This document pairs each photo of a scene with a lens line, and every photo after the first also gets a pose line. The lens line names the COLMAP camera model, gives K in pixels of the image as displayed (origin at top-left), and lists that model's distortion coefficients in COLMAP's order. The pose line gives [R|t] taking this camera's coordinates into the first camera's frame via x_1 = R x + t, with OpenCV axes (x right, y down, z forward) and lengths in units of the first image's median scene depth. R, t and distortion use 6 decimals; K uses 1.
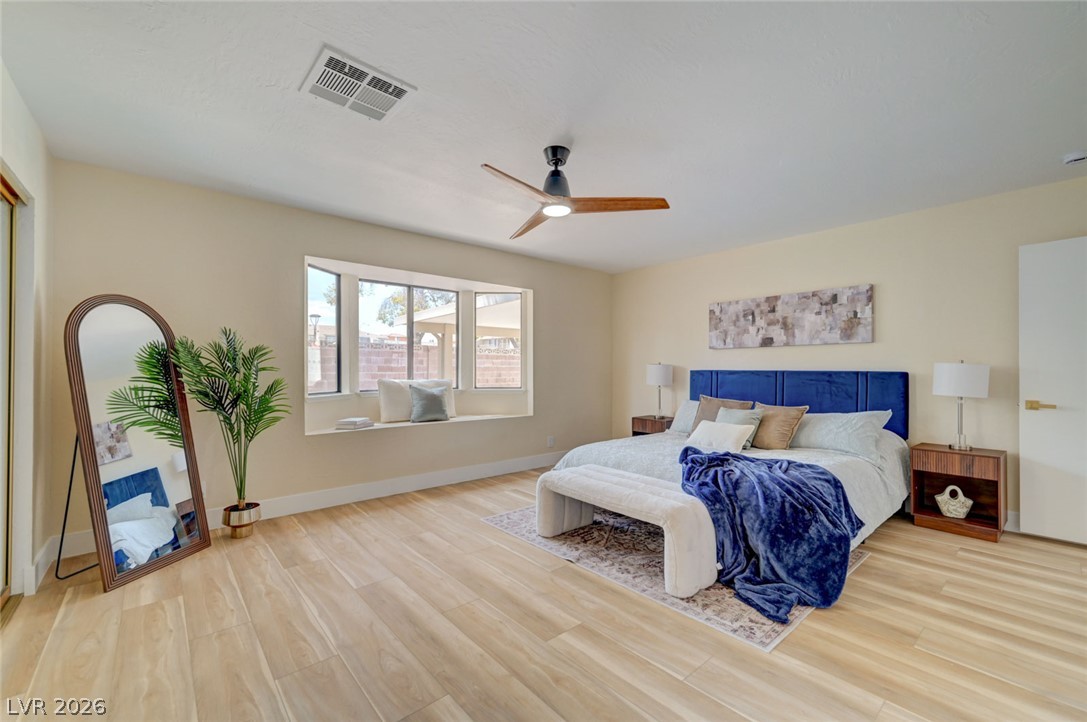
lens RADIAL K [[445.6, 0, 549.5], [0, 445.6, 364.3], [0, 0, 1]] dist [-0.000505, 0.001494]
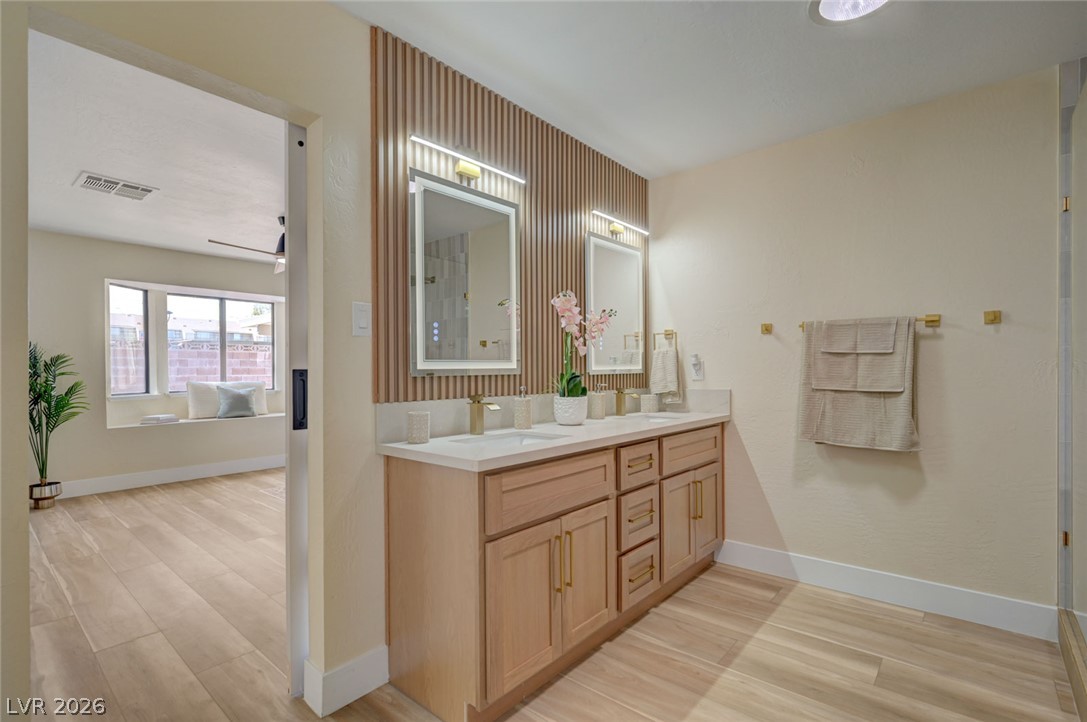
lens RADIAL K [[498.5, 0, 548.7], [0, 498.5, 369.7], [0, 0, 1]] dist [-0.000687, 0.000284]
pose [[0.989359, -0.004621, 0.145424, 0.389616], [0.003164, 0.999942, 0.010247, -0.007960], [-0.145463, -0.009678, 0.989316, -0.447796]]
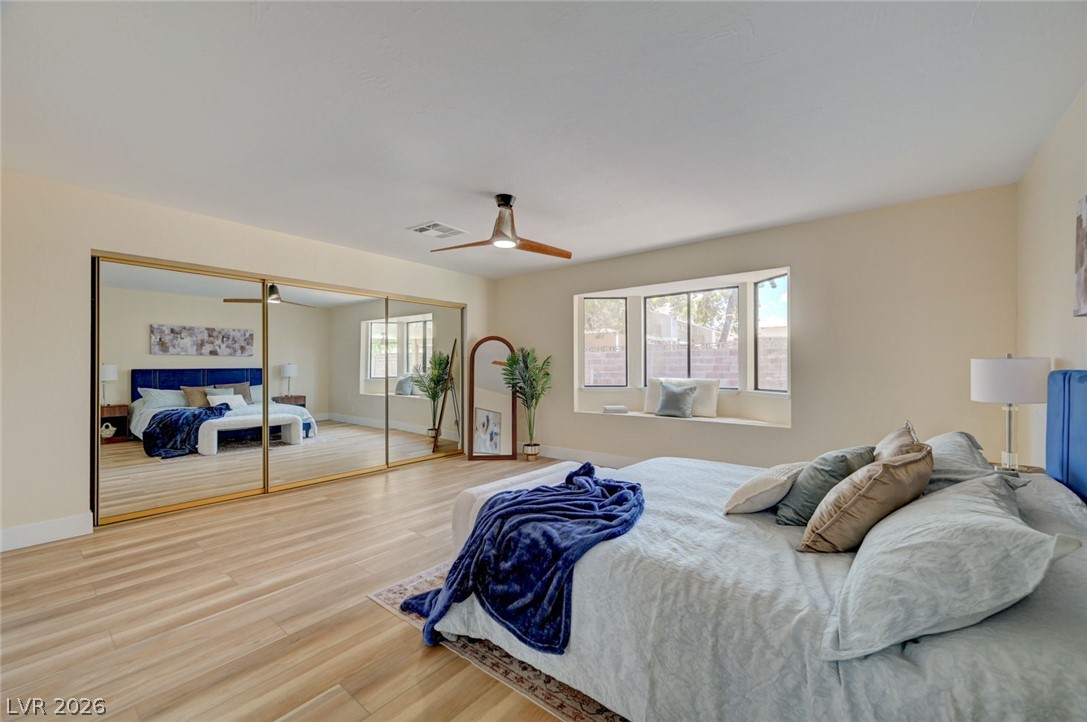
lens RADIAL K [[433.3, 0, 552.4], [0, 433.3, 363.6], [0, 0, 1]] dist [-0.000188, 0.000541]
pose [[0.180789, -0.008716, -0.983483, 0.811791], [0.009917, 0.999926, -0.007039, 0.003774], [0.983472, -0.008480, 0.180862, 0.588937]]
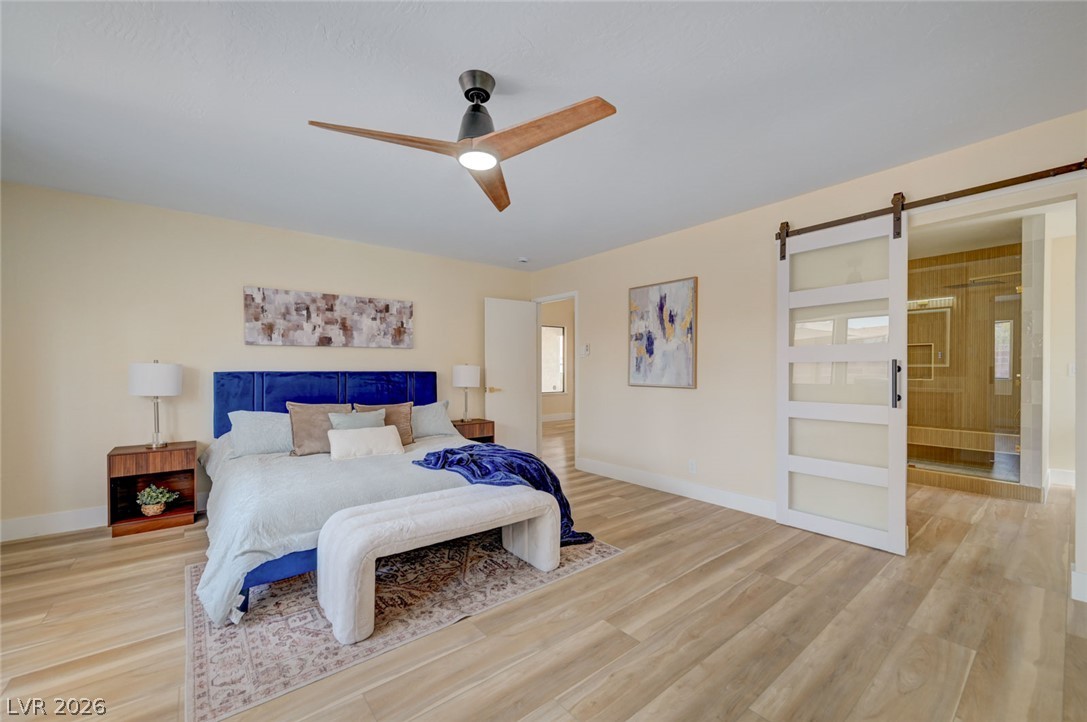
lens RADIAL K [[433.3, 0, 542.5], [0, 433.3, 370.1], [0, 0, 1]] dist [-0.000188, 0.000541]
pose [[0.043669, -0.004106, 0.999038, -0.465836], [-0.007331, 0.999963, 0.004430, 0.004097], [-0.999019, -0.007517, 0.043638, 0.557464]]
